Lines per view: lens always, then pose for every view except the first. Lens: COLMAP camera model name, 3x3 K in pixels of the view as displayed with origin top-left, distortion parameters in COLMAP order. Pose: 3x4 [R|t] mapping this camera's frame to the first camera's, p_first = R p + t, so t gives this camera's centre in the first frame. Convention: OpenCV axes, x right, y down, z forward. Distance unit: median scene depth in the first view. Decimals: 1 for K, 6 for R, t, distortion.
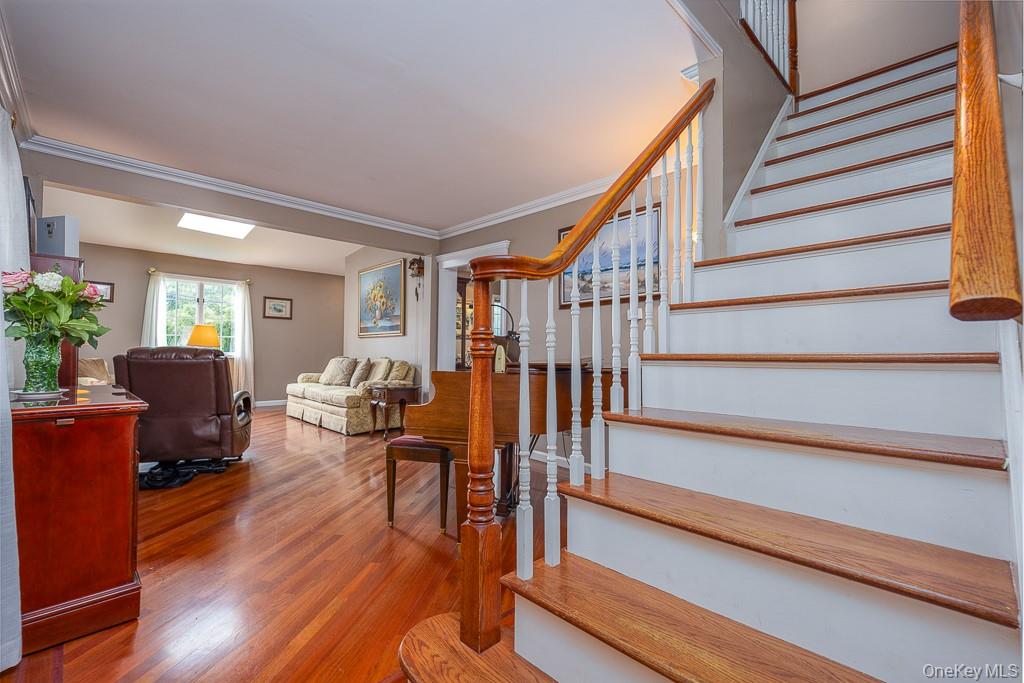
lens RADIAL K [[447.5, 0, 518.4], [0, 447.5, 343.2], [0, 0, 1]] dist [0.000042, -0.000128]
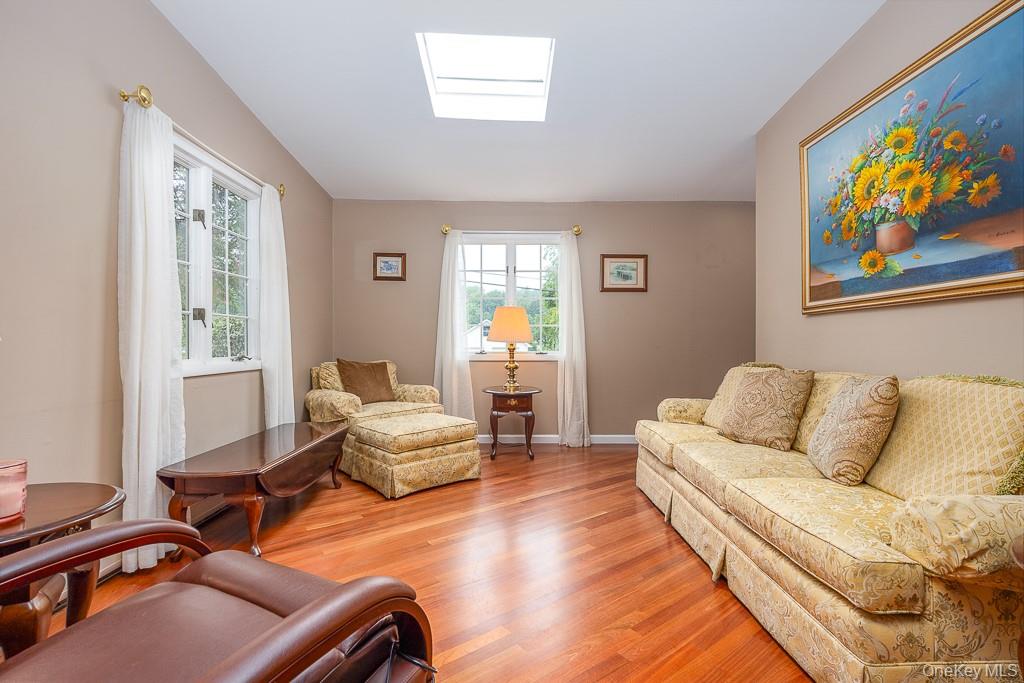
lens RADIAL K [[447.5, 0, 519.2], [0, 447.5, 343.1], [0, 0, 1]] dist [0.000042, -0.000128]
pose [[0.721632, -0.010197, -0.692202, -0.276868], [0.019698, 0.999789, 0.005807, 0.005358], [0.691997, -0.017826, 0.721680, 0.571218]]
